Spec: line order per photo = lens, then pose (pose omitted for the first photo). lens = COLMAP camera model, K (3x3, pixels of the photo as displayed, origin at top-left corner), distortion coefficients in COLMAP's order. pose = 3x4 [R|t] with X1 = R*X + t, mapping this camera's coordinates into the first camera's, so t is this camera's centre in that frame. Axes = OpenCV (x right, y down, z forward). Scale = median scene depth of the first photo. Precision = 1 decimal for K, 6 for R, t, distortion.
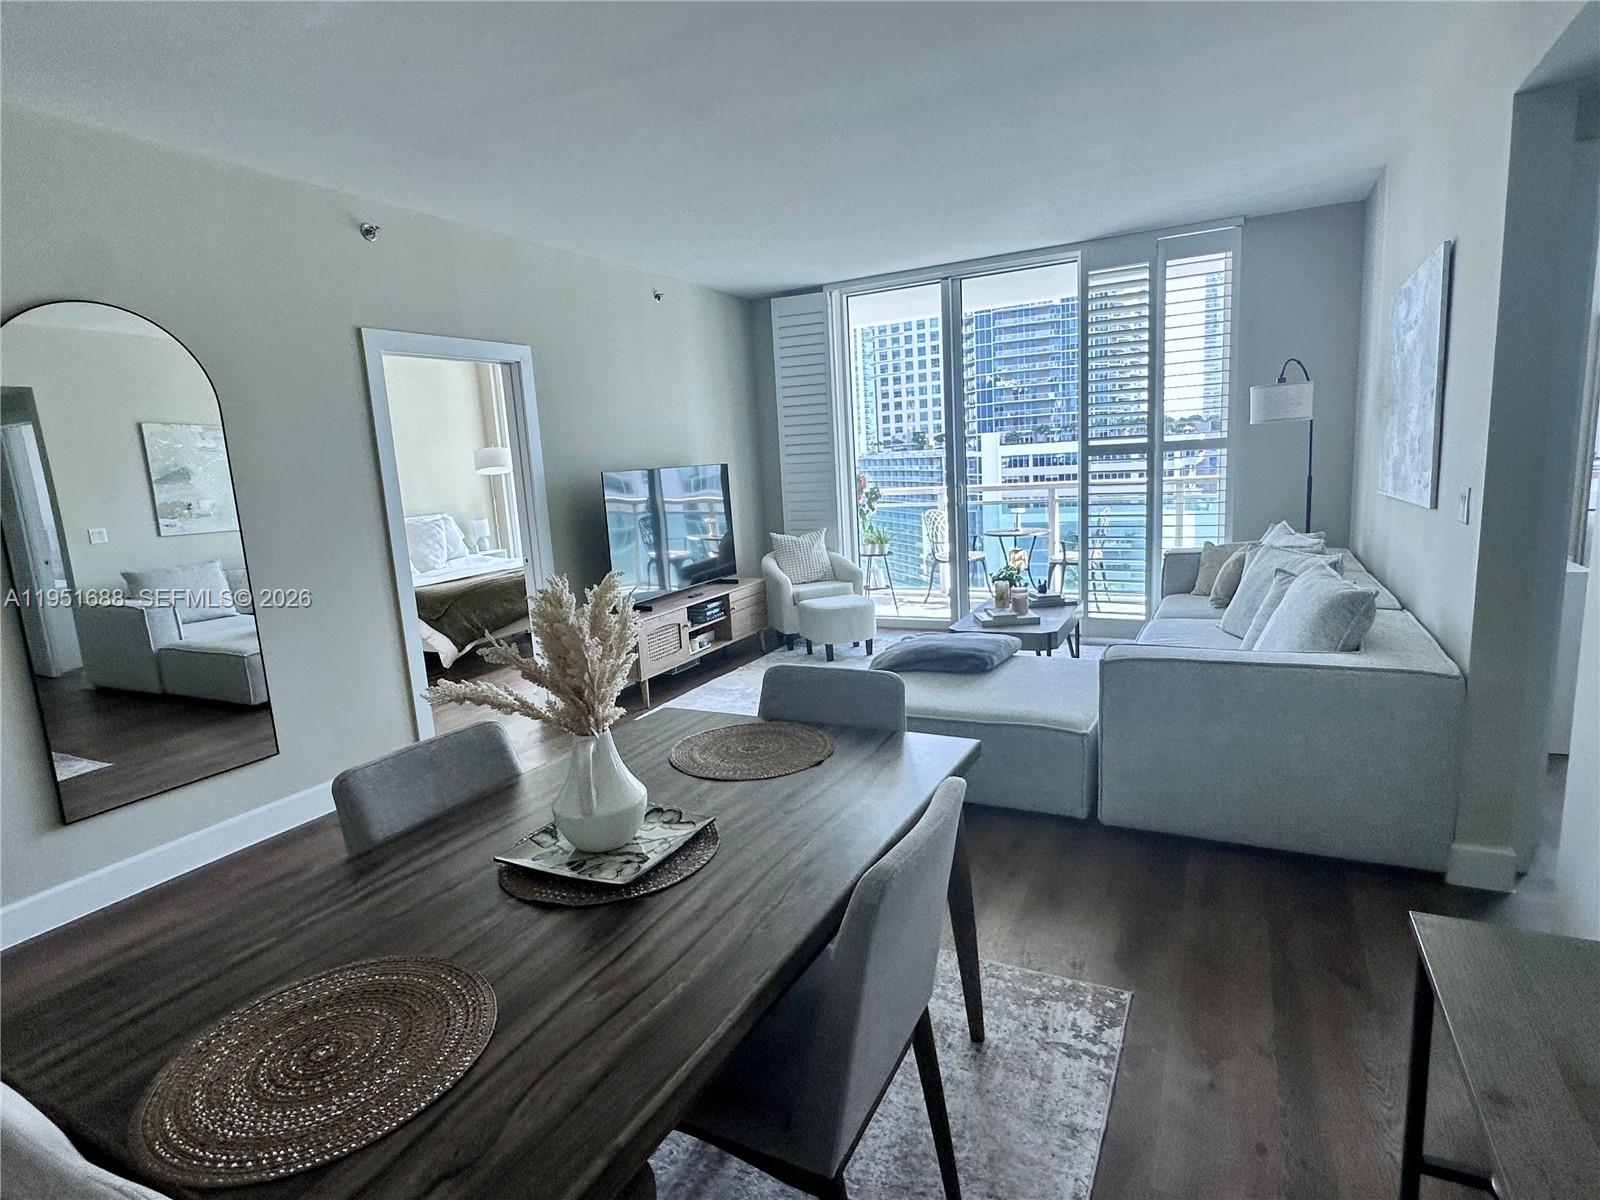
lens RADIAL K [[849.5, 0, 800.0], [0, 849.5, 600.0], [0, 0, 1]] dist [-0.003837, 0.000687]
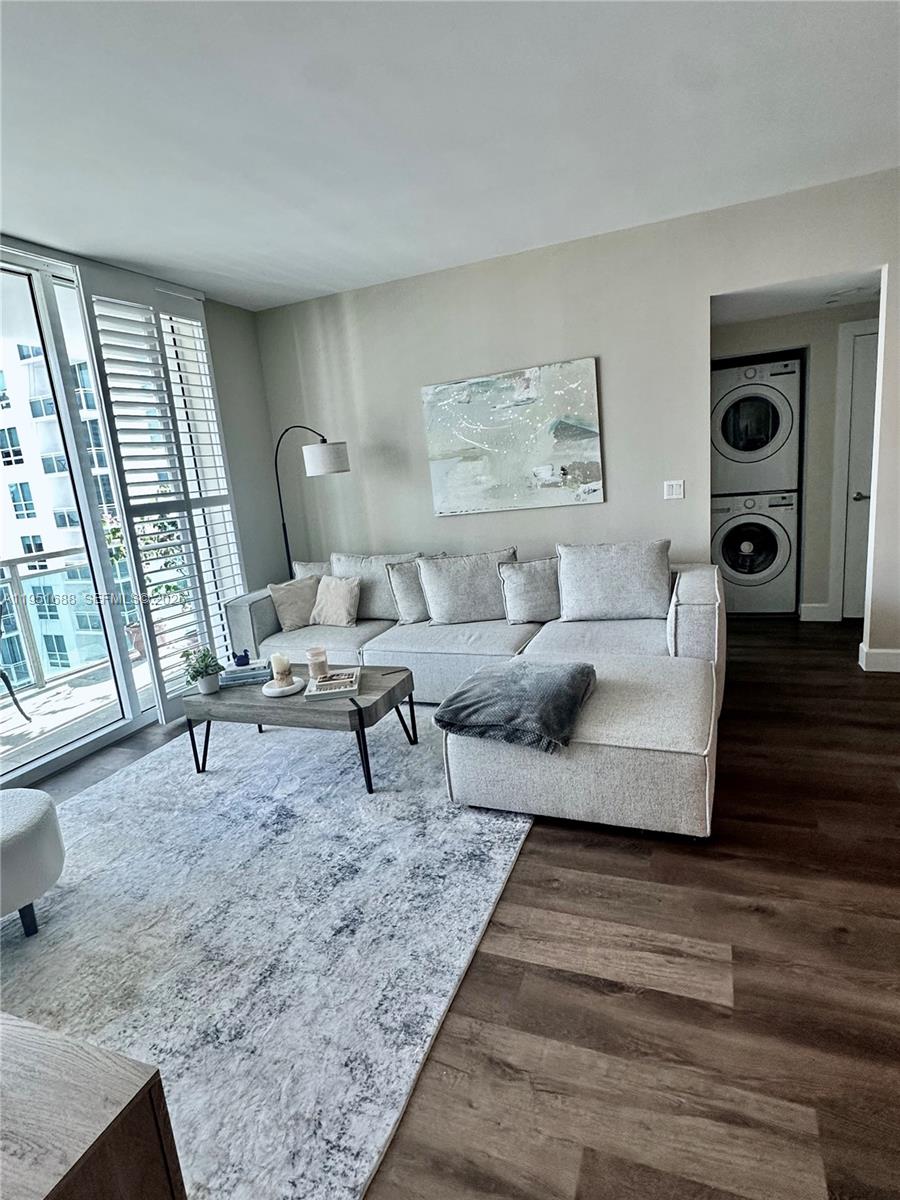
lens RADIAL K [[637.2, 0, 445.0], [0, 637.2, 602.4], [0, 0, 1]] dist [-0.003837, 0.000687]
pose [[-0.066470, -0.145476, 0.987126, -0.343778], [0.257950, 0.953178, 0.157842, -0.116469], [-0.963869, 0.265121, -0.025833, 0.789969]]
